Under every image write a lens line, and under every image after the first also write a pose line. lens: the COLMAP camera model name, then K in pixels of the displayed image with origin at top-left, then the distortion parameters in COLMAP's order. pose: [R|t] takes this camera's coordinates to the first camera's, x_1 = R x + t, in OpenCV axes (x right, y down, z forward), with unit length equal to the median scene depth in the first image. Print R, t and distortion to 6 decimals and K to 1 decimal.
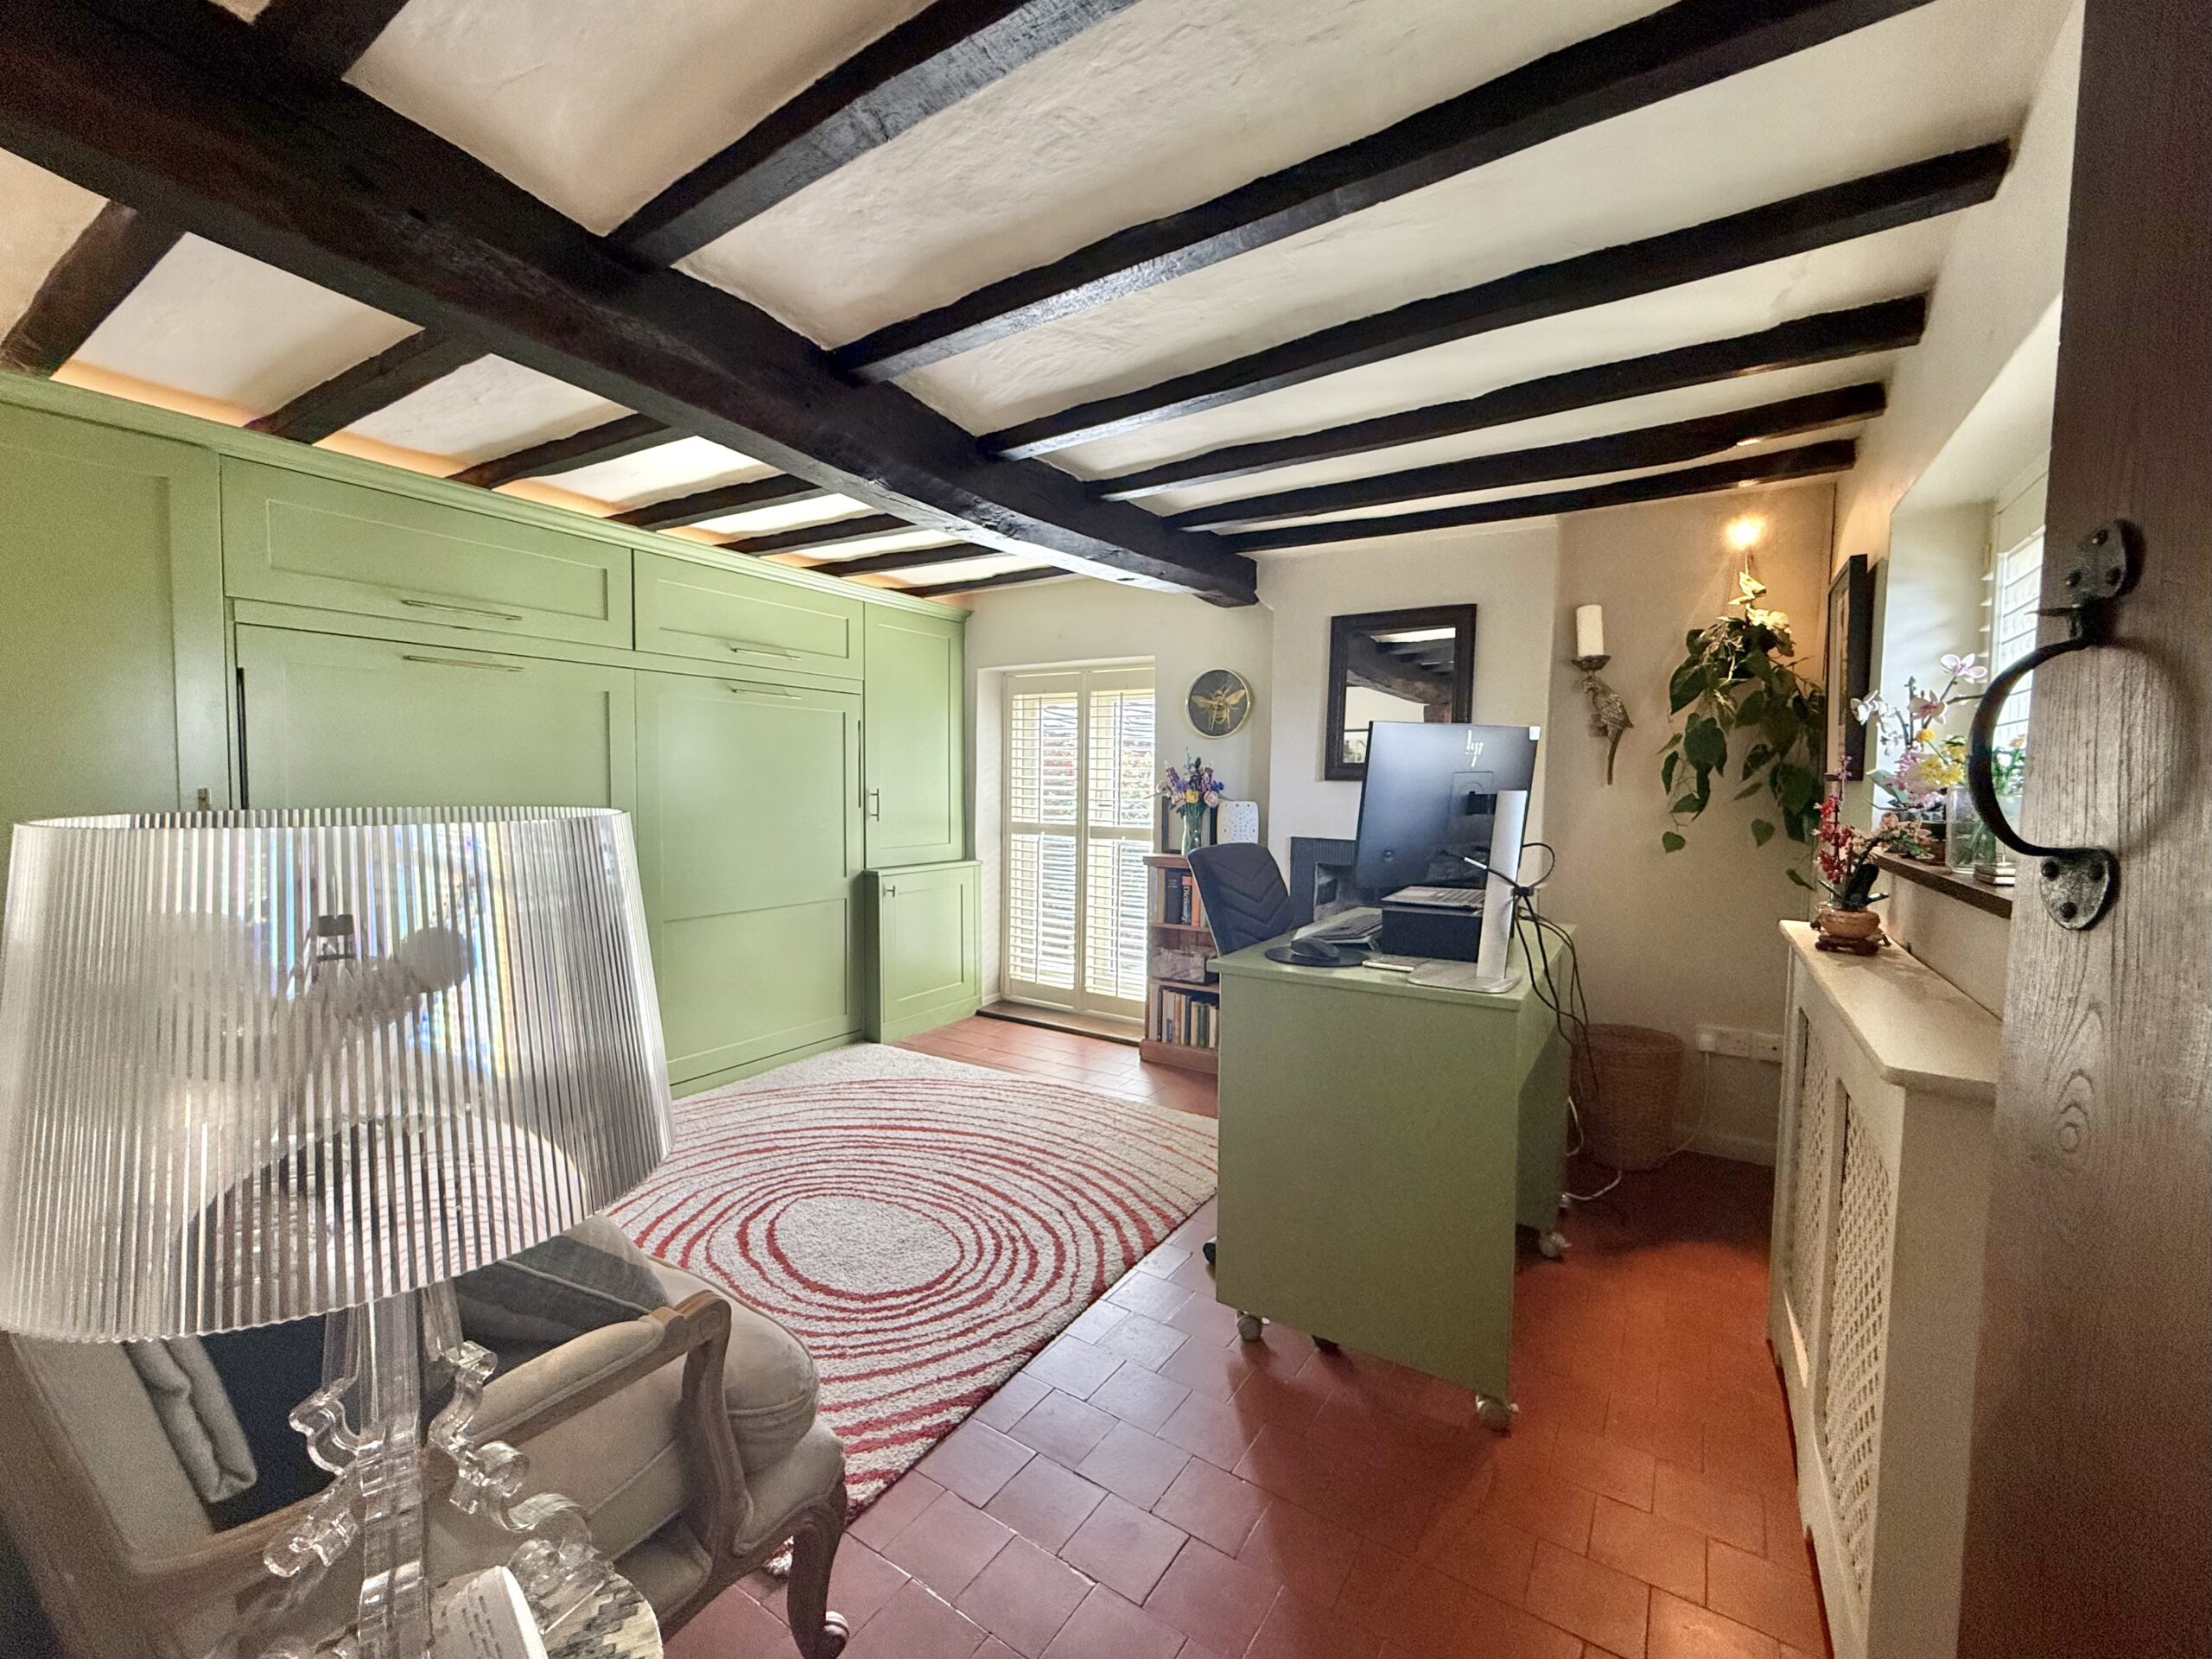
lens RADIAL K [[888.4, 0, 1113.5], [0, 888.4, 819.1], [0, 0, 1]] dist [0.002948, 0.000139]
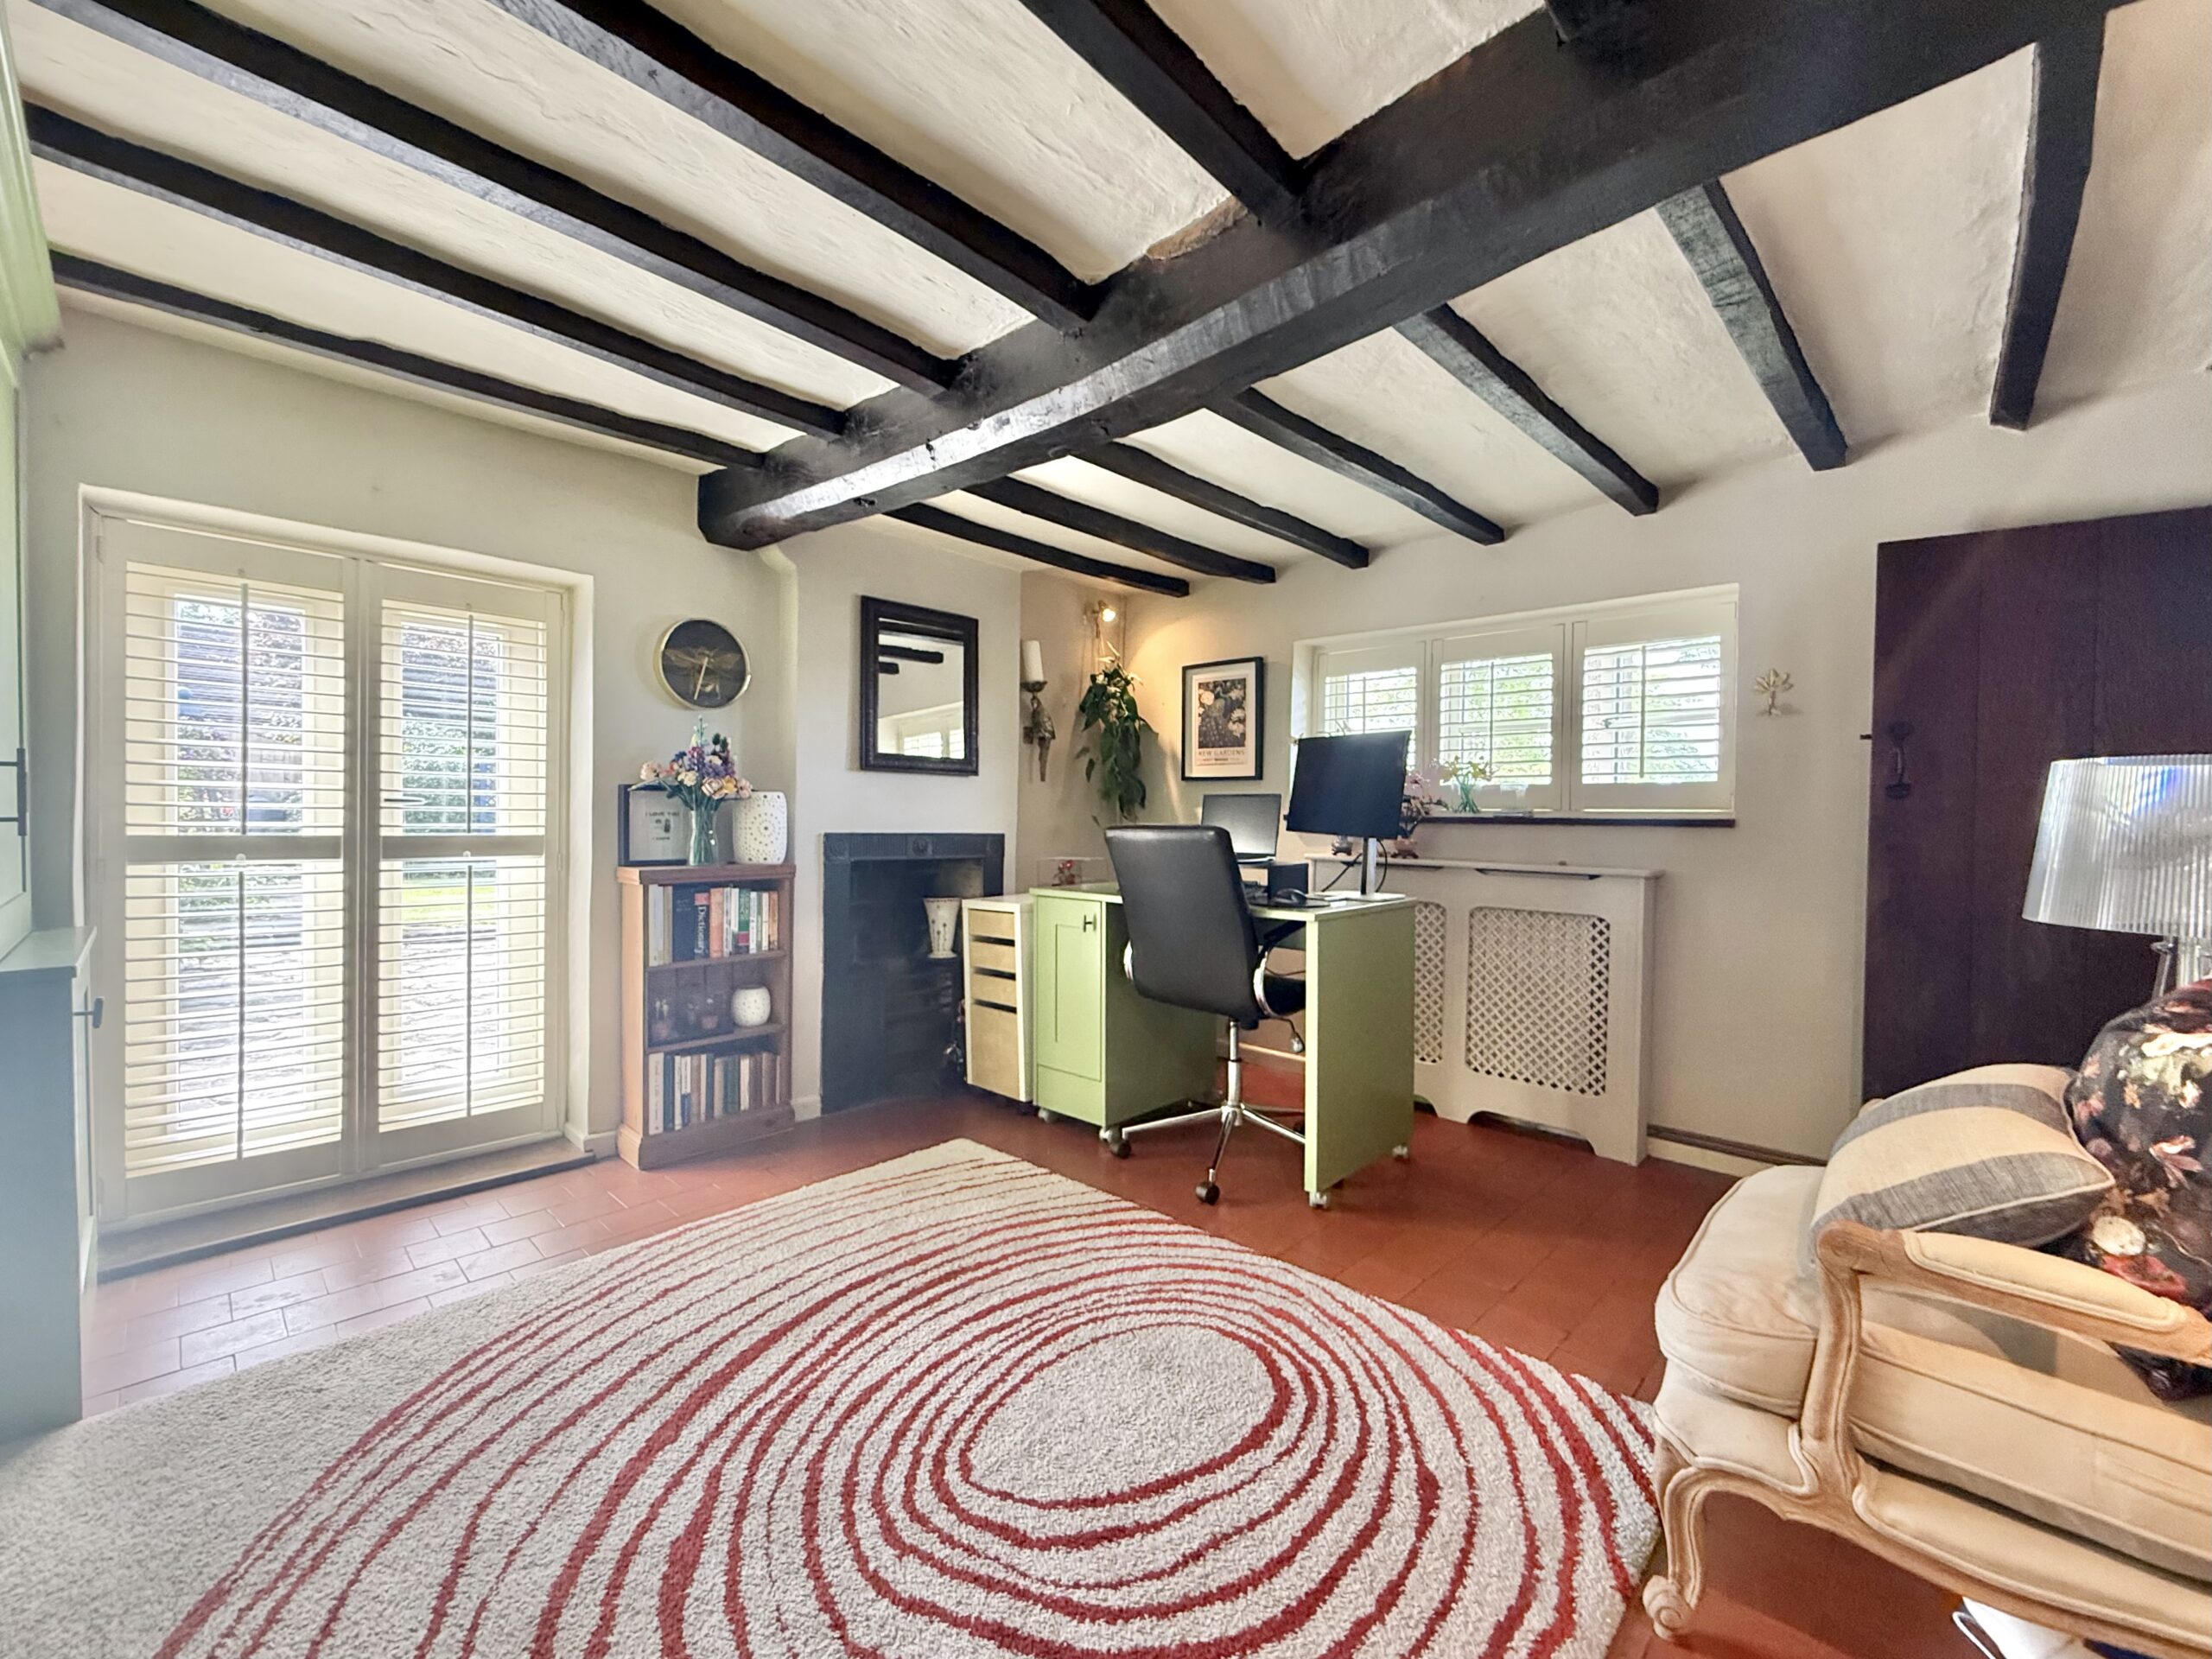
lens RADIAL K [[888.4, 0, 1115.3], [0, 888.4, 831.8], [0, 0, 1]] dist [0.002948, 0.000139]
pose [[0.206965, -0.027359, 0.977966, -0.797345], [0.028622, 0.999350, 0.021900, 0.010616], [-0.977930, 0.023458, 0.207614, 0.719636]]
